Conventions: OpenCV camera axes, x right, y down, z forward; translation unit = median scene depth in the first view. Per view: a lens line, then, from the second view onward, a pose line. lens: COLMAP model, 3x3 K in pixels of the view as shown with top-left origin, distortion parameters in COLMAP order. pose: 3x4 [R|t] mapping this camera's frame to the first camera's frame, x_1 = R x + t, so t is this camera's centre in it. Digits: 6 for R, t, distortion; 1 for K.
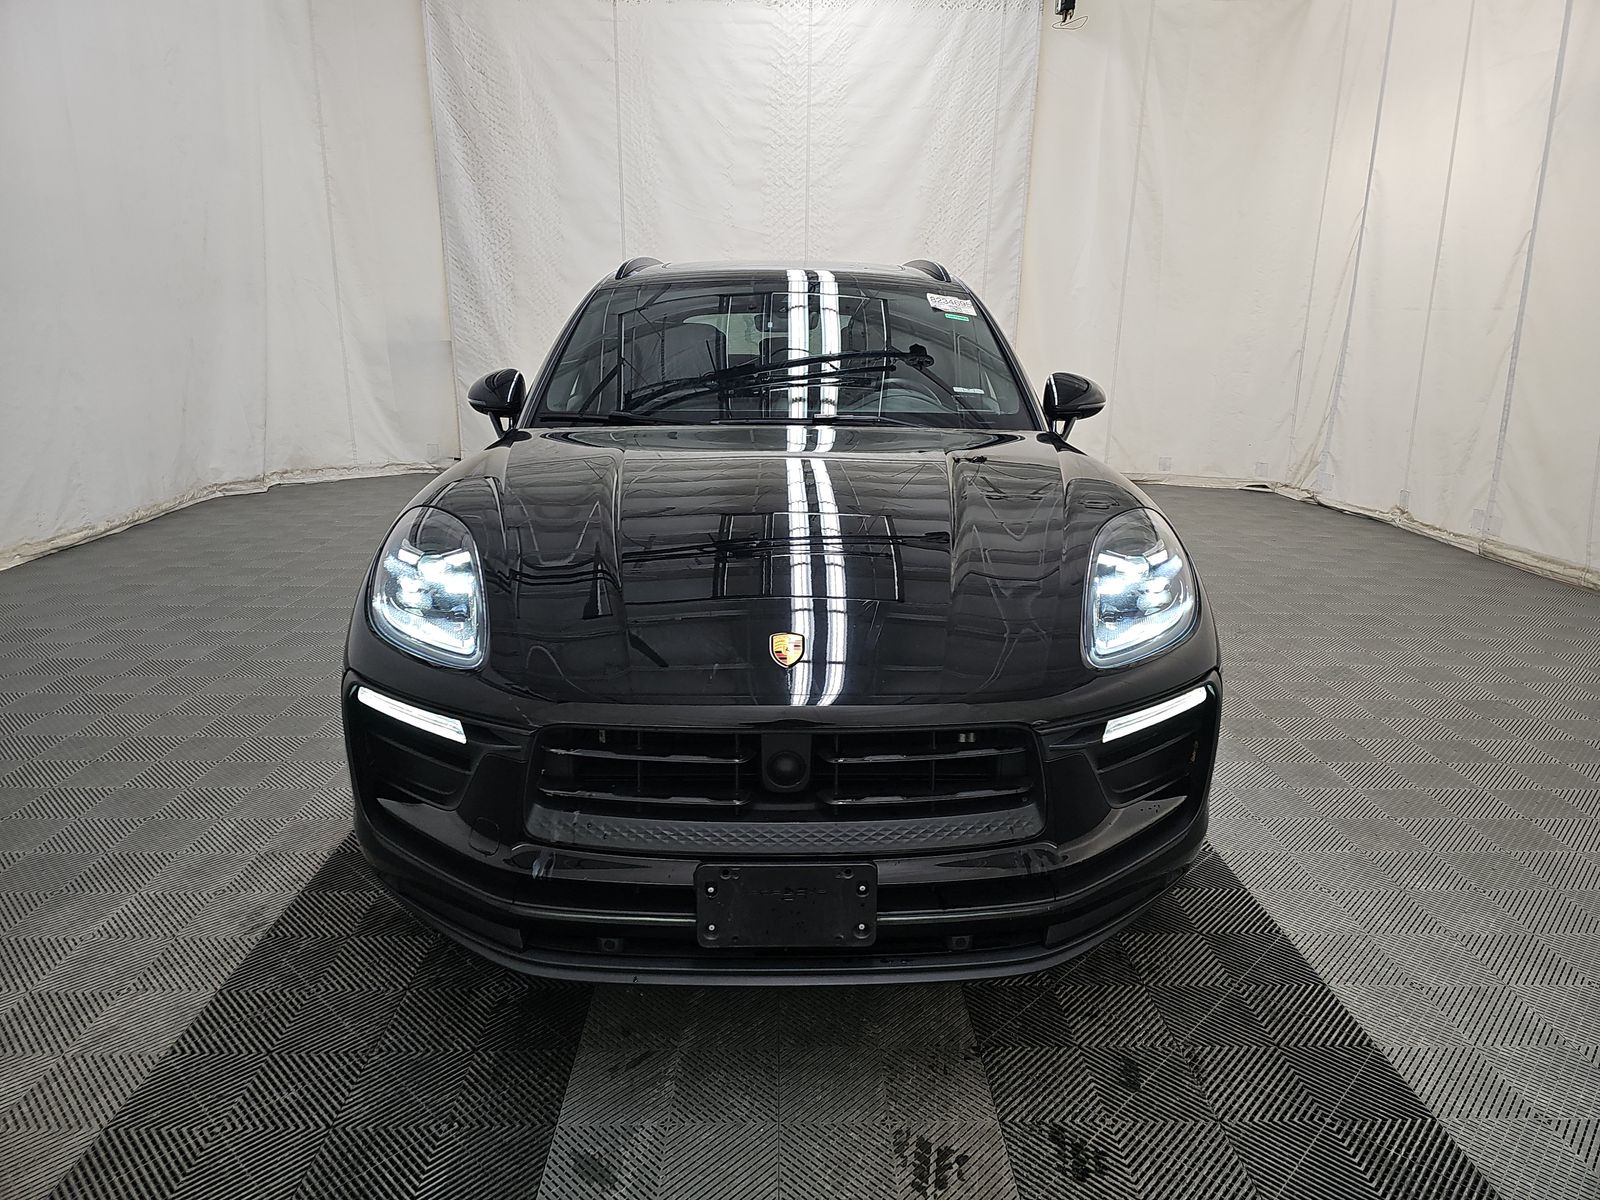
lens RADIAL K [[1062.4, 0, 800.0], [0, 1062.4, 600.0], [0, 0, 1]] dist [0.028898, -0.000173]
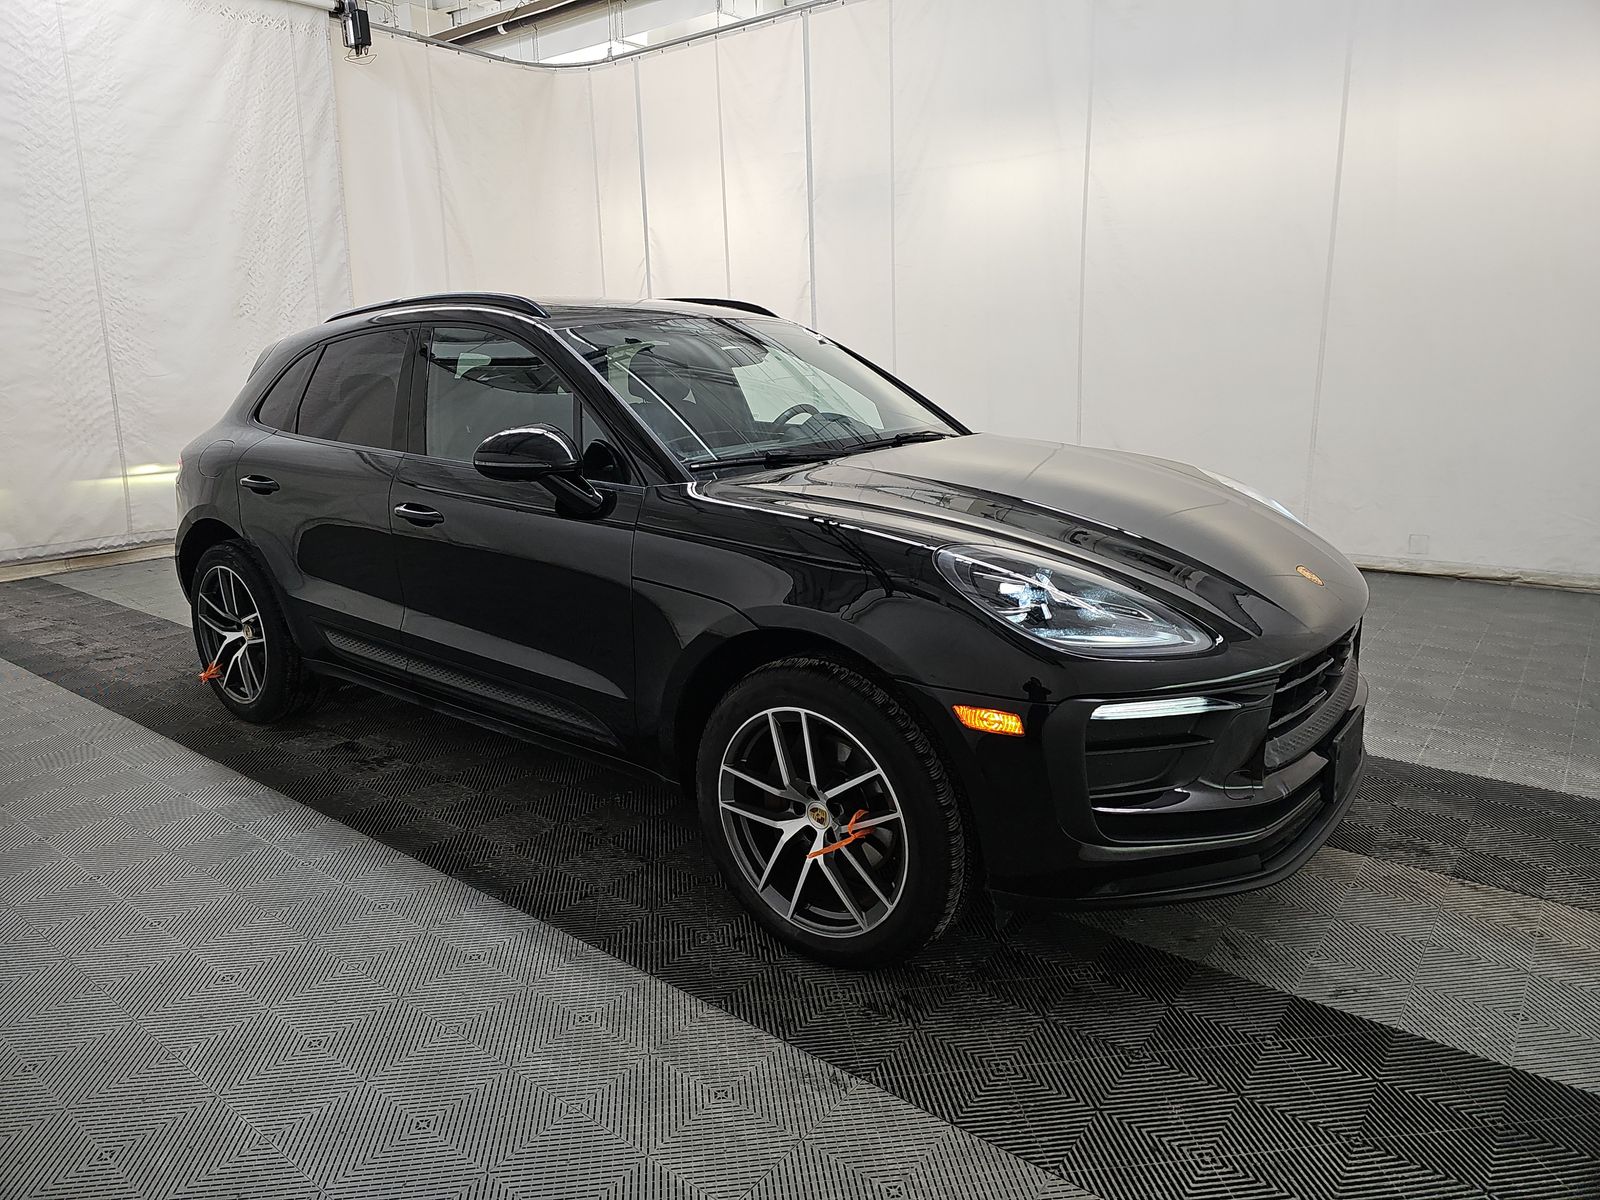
lens RADIAL K [[1038.1, 0, 807.9], [0, 1038.1, 606.1], [0, 0, 1]] dist [0.025237, -0.037116]
pose [[0.620169, -0.207393, 0.756557, -0.312446], [0.226283, 0.970720, 0.080611, -0.035825], [-0.751124, 0.121203, 0.648940, 0.133355]]
